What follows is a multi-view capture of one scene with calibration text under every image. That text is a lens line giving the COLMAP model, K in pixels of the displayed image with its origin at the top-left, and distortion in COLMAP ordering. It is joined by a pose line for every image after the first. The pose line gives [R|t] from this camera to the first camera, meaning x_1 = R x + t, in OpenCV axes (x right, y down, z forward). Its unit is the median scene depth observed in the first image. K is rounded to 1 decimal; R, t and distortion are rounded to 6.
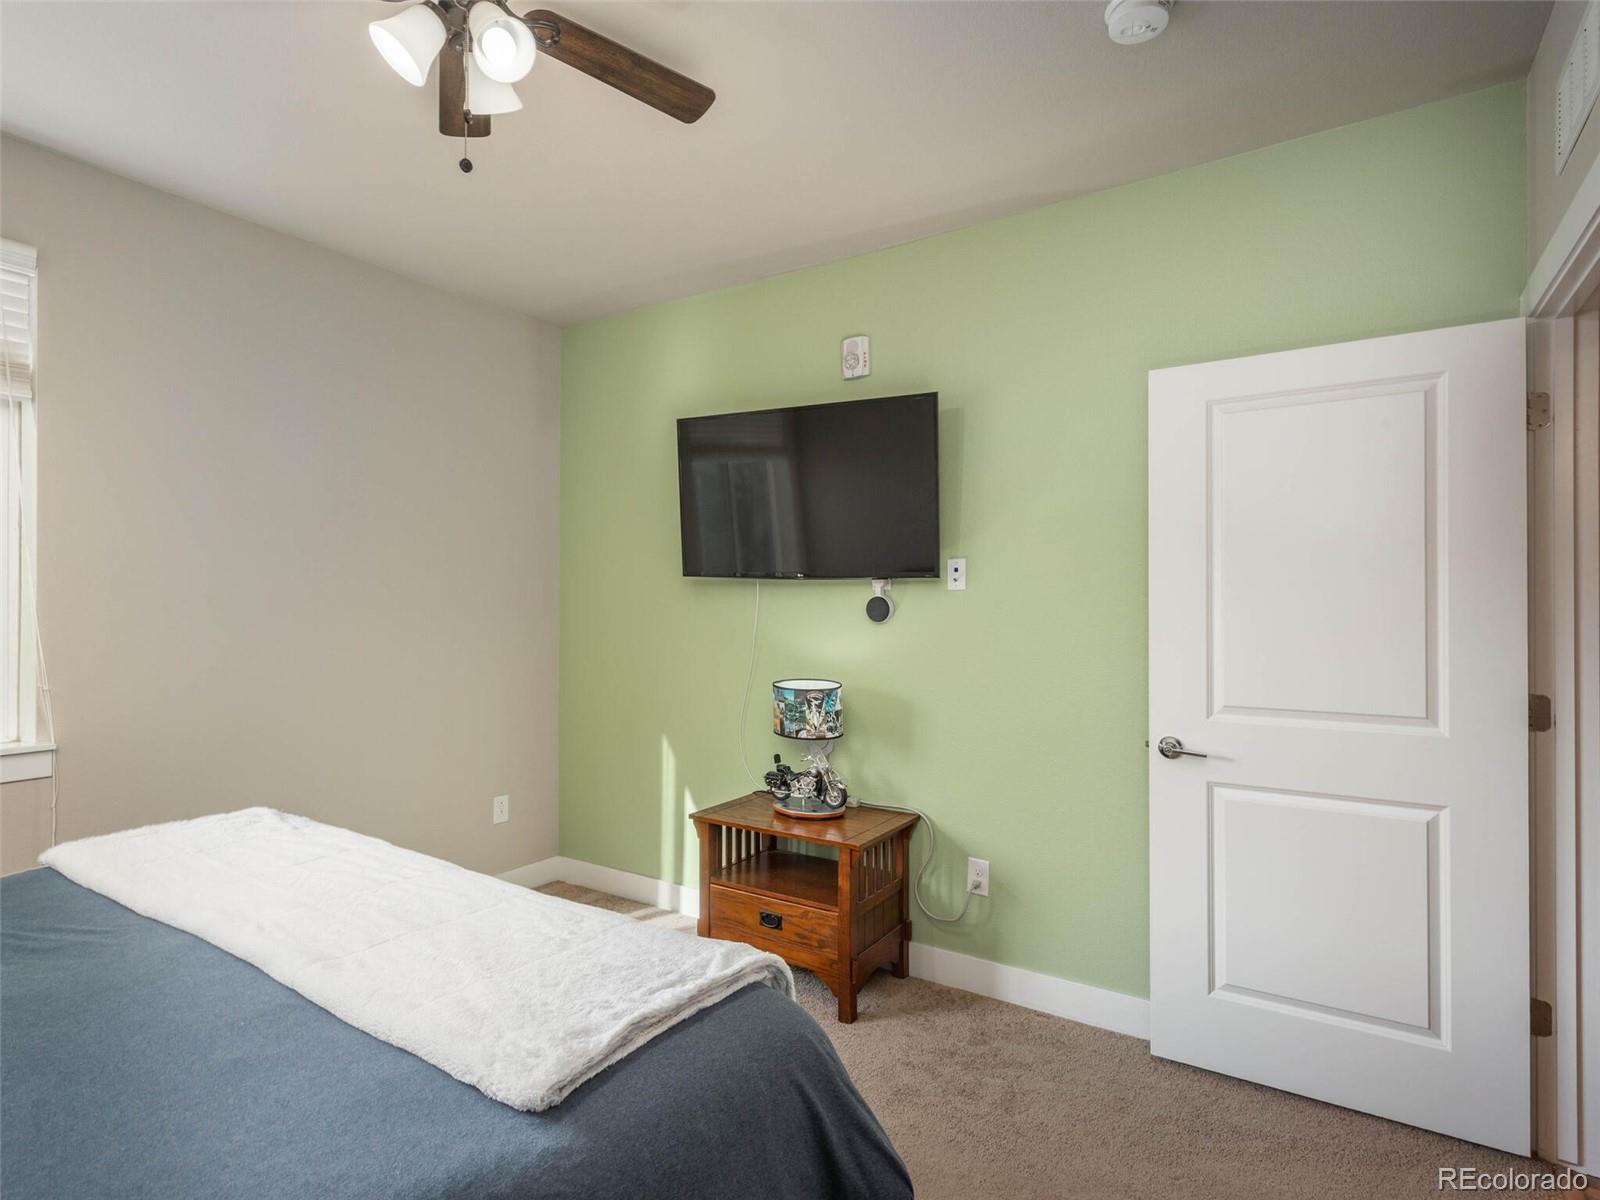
lens RADIAL K [[837.0, 0, 799.2], [0, 837.0, 600.4], [0, 0, 1]] dist [0.019041, -0.009102]
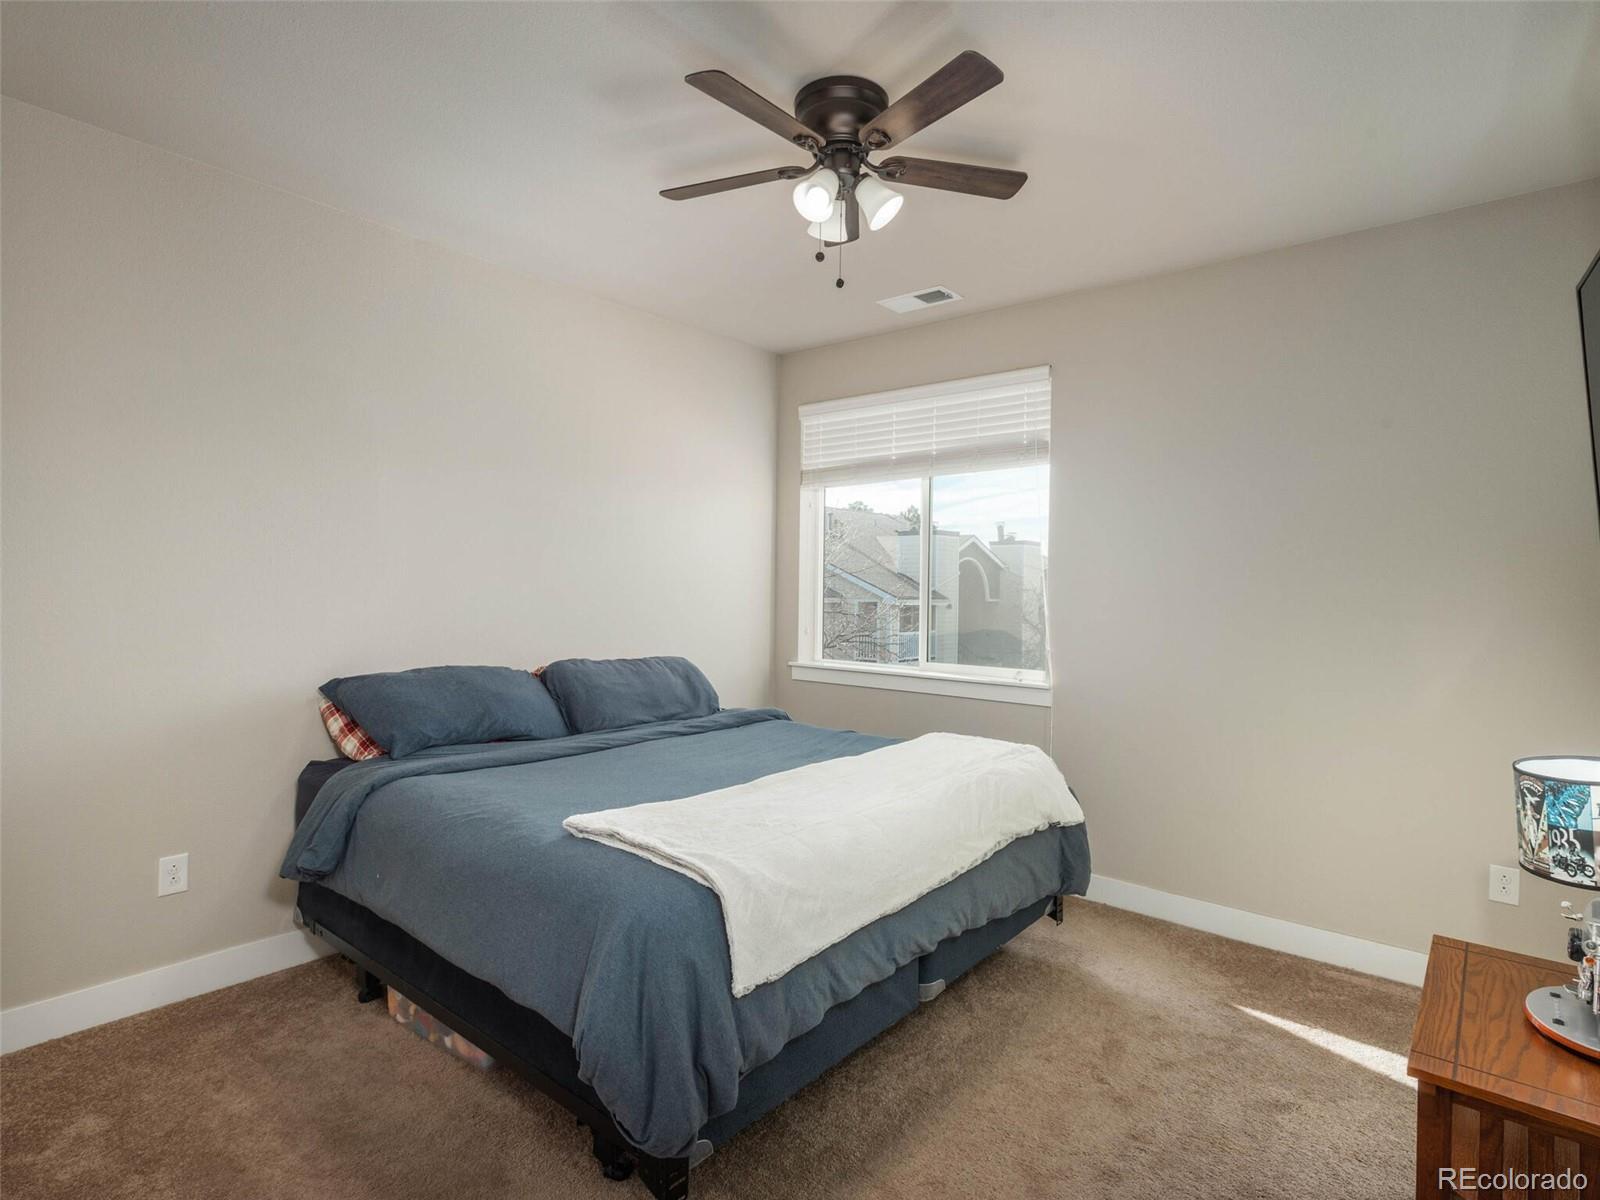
lens RADIAL K [[837.0, 0, 798.3], [0, 837.0, 596.3], [0, 0, 1]] dist [0.019041, -0.009102]
pose [[-0.114741, 0.007030, -0.993371, 0.577900], [-0.011311, 0.999901, 0.008383, -0.000291], [0.993331, 0.012198, -0.114650, 0.615893]]
